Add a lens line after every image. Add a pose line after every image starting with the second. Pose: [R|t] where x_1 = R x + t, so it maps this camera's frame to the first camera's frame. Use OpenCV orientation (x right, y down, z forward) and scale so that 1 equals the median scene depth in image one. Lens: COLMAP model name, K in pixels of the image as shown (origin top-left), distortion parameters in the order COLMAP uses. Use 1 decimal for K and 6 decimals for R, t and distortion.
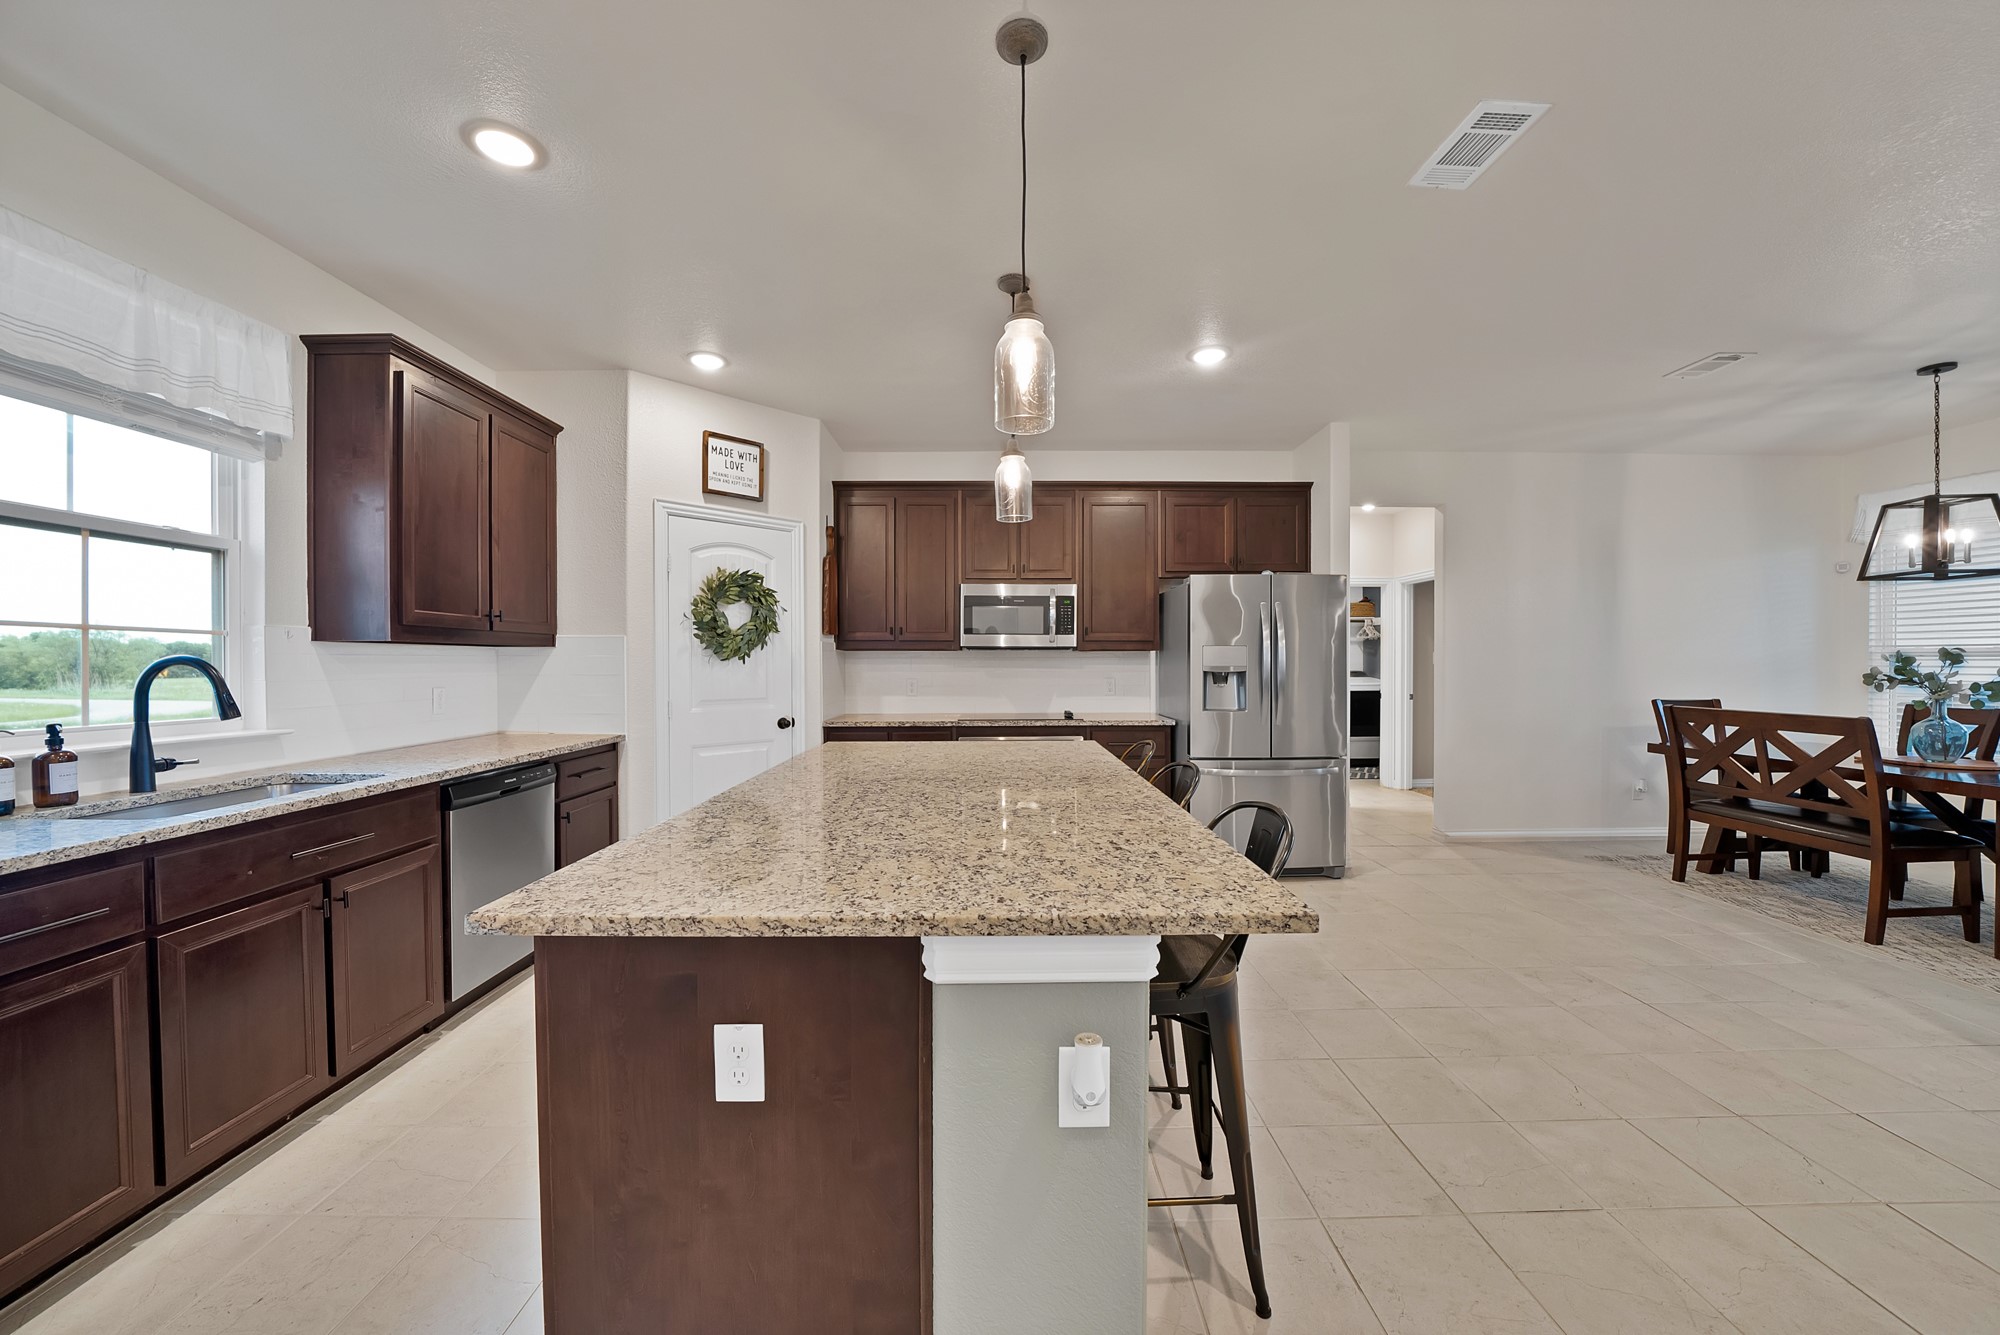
lens RADIAL K [[724.5, 0, 998.1], [0, 724.5, 664.9], [0, 0, 1]] dist [-0.017901, 0.000649]
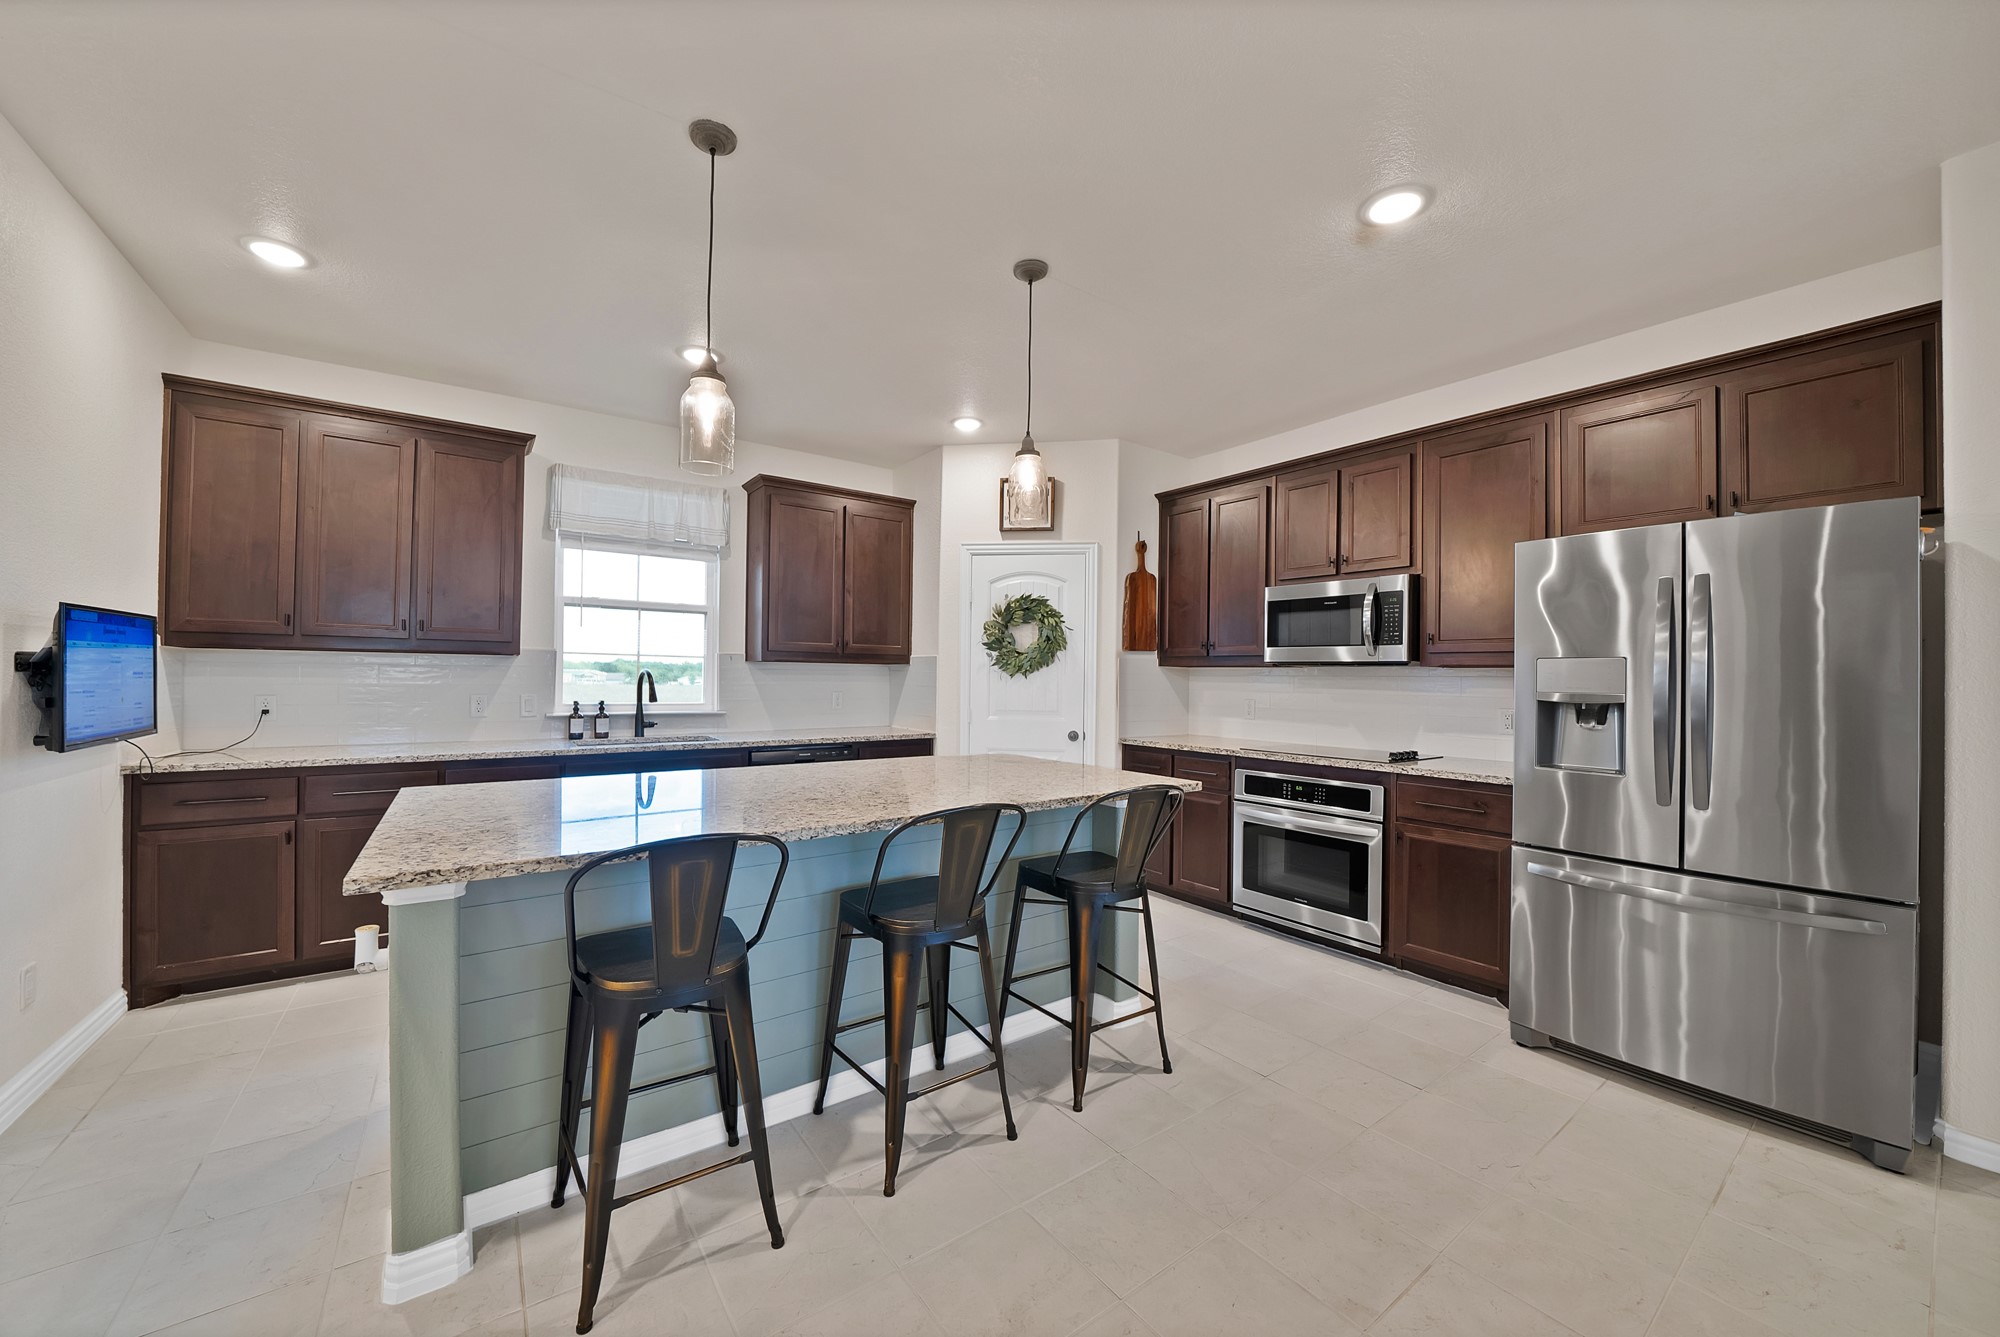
lens RADIAL K [[724.5, 0, 996.0], [0, 724.5, 674.3], [0, 0, 1]] dist [-0.017901, 0.000649]
pose [[0.589510, 0.006059, -0.807738, 0.520479], [-0.015955, 0.999864, -0.004145, -0.003293], [0.807603, 0.015331, 0.589527, 0.298329]]
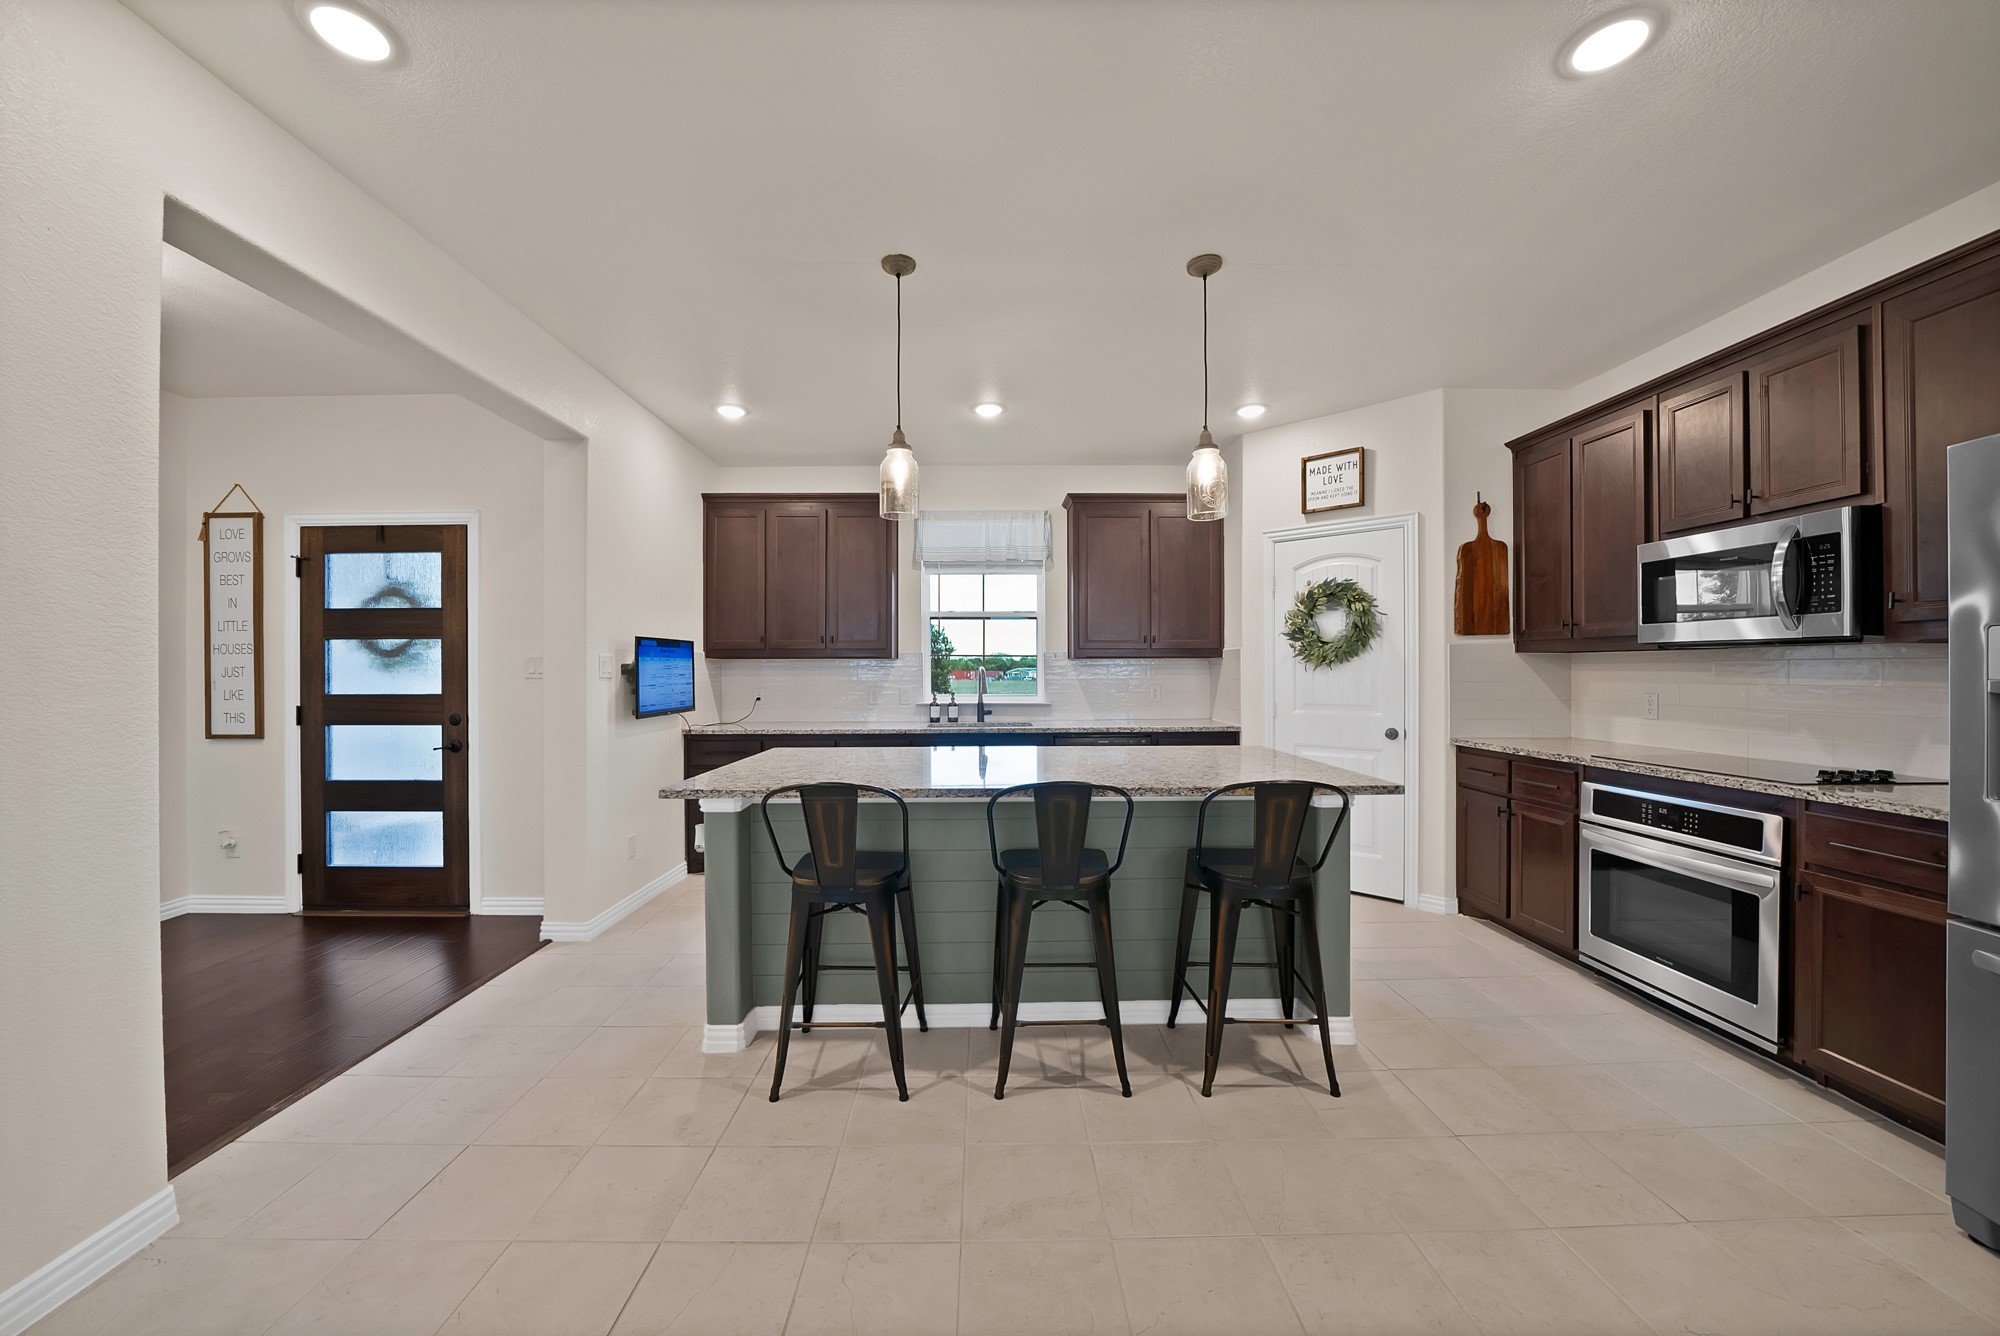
lens RADIAL K [[724.5, 0, 1003.4], [0, 724.5, 671.4], [0, 0, 1]] dist [-0.017901, 0.000649]
pose [[0.026818, 0.003943, -0.999633, 0.661253], [0.000247, 0.999992, 0.003951, -0.004086], [0.999640, -0.000353, 0.026817, 0.498373]]
